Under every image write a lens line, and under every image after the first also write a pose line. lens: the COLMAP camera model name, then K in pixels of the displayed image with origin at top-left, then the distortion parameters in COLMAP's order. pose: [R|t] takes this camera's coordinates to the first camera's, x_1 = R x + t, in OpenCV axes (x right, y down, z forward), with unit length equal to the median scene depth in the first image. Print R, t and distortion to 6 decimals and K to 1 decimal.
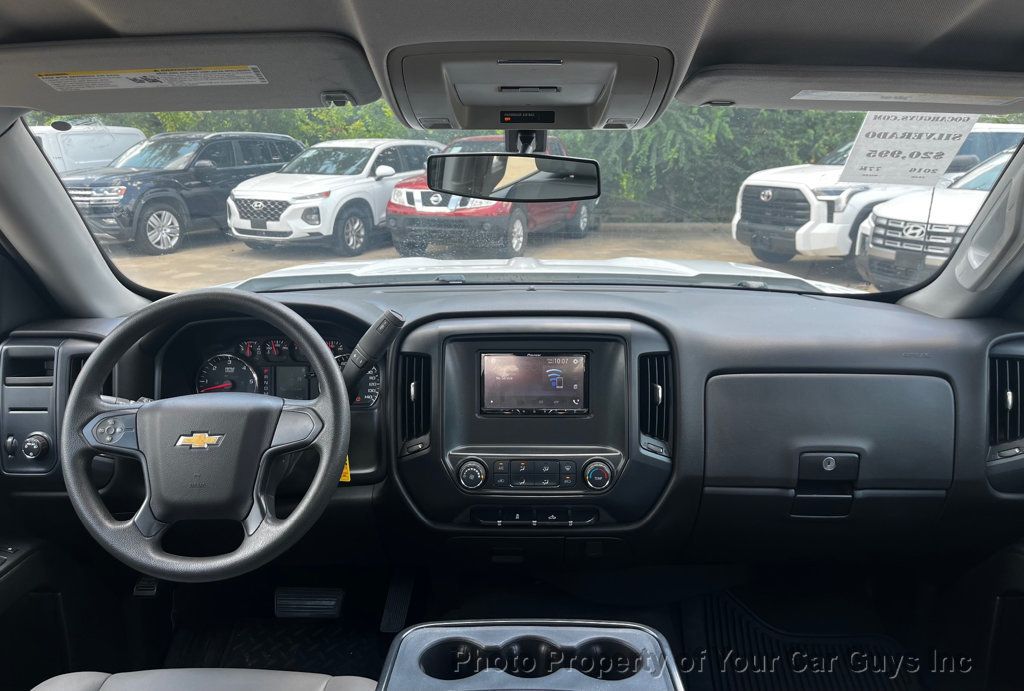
lens RADIAL K [[753.0, 0, 512.0], [0, 753.0, 345.5], [0, 0, 1]] dist [-0.005394, -0.001460]
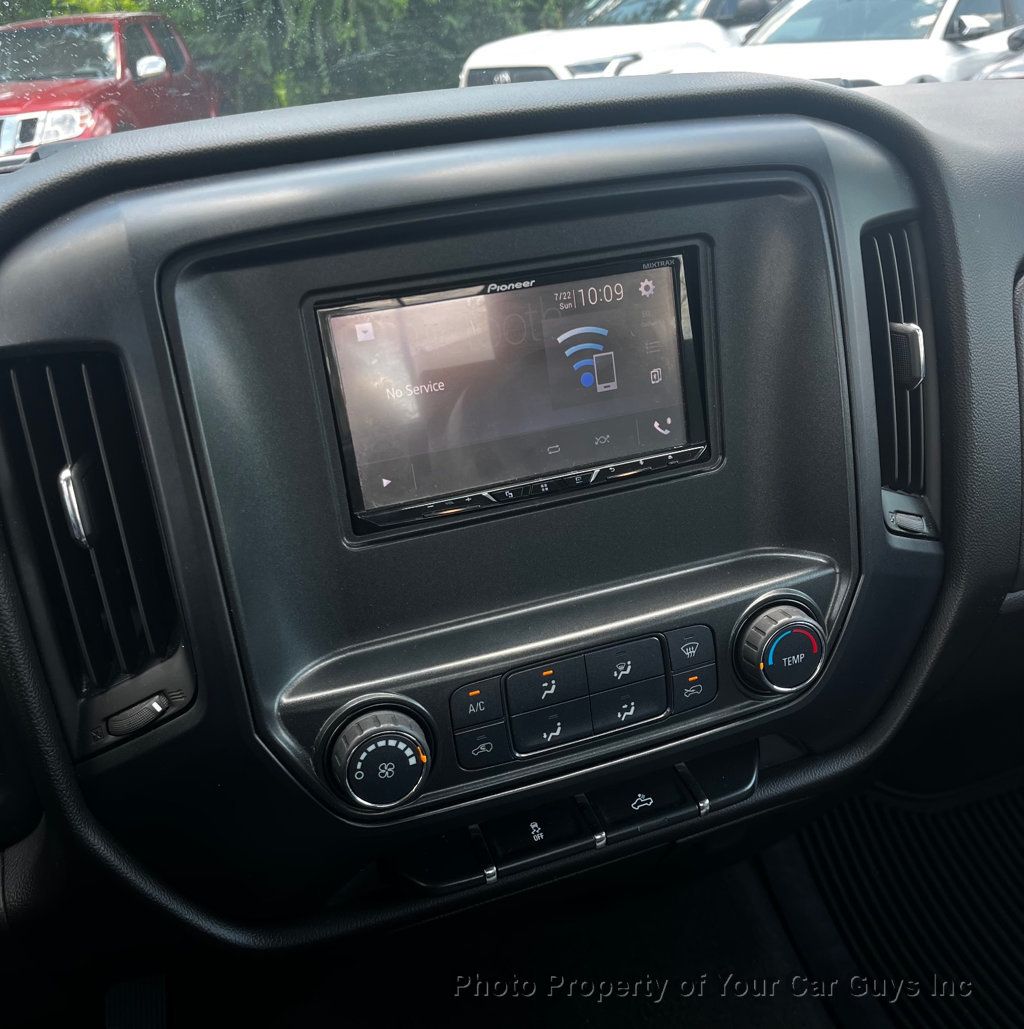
lens RADIAL K [[1056.5, 0, 553.6], [0, 1056.5, 566.9], [0, 0, 1]] dist [0.007487, -0.012865]
pose [[0.926014, -0.223401, 0.304286, -0.095248], [0.154009, 0.959526, 0.235778, 0.022530], [-0.344644, -0.171471, 0.922940, 0.618342]]
